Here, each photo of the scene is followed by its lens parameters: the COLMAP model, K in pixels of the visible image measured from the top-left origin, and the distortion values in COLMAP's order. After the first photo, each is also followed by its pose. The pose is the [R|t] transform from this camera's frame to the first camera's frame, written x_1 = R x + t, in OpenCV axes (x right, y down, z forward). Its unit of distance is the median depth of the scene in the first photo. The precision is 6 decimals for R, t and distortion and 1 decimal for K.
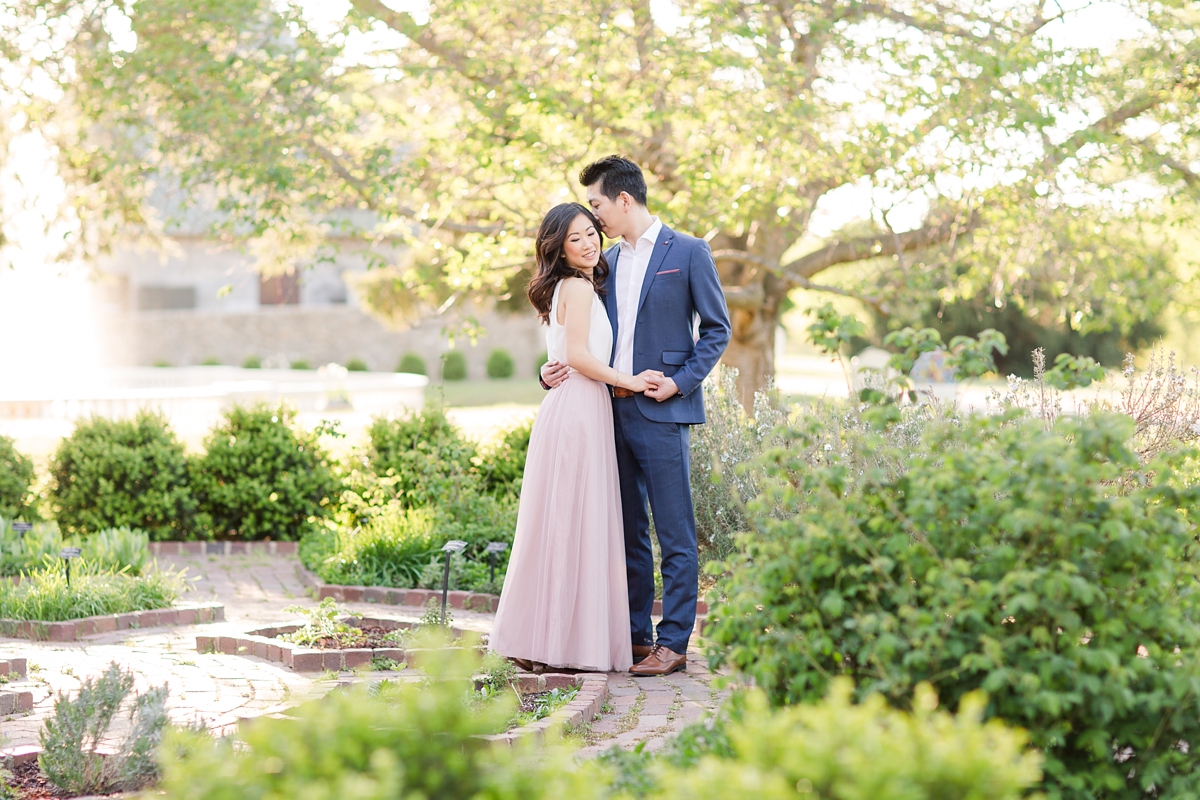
lens RADIAL K [[2862.5, 0, 596.4], [0, 2862.5, 427.4], [0, 0, 1]] dist [-0.000243, 0.026354]
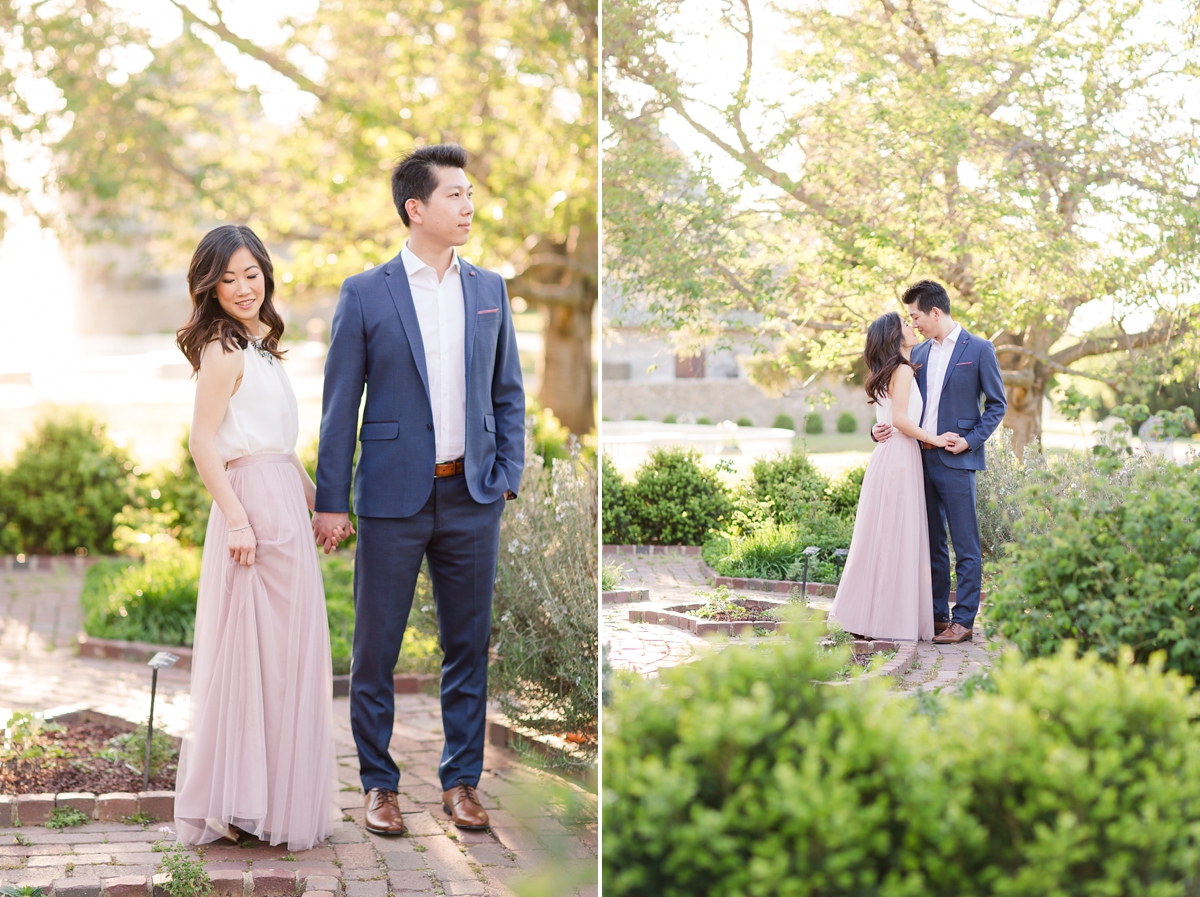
lens RADIAL K [[2865.4, 0, 600.0], [0, 2865.4, 448.5], [0, 0, 1]] dist [0.022268, -0.216462]
pose [[0.991564, 0.016571, -0.128556, 0.028375], [-0.017537, 0.999826, -0.006385, 0.001610], [0.128427, 0.008585, 0.991682, -0.425408]]
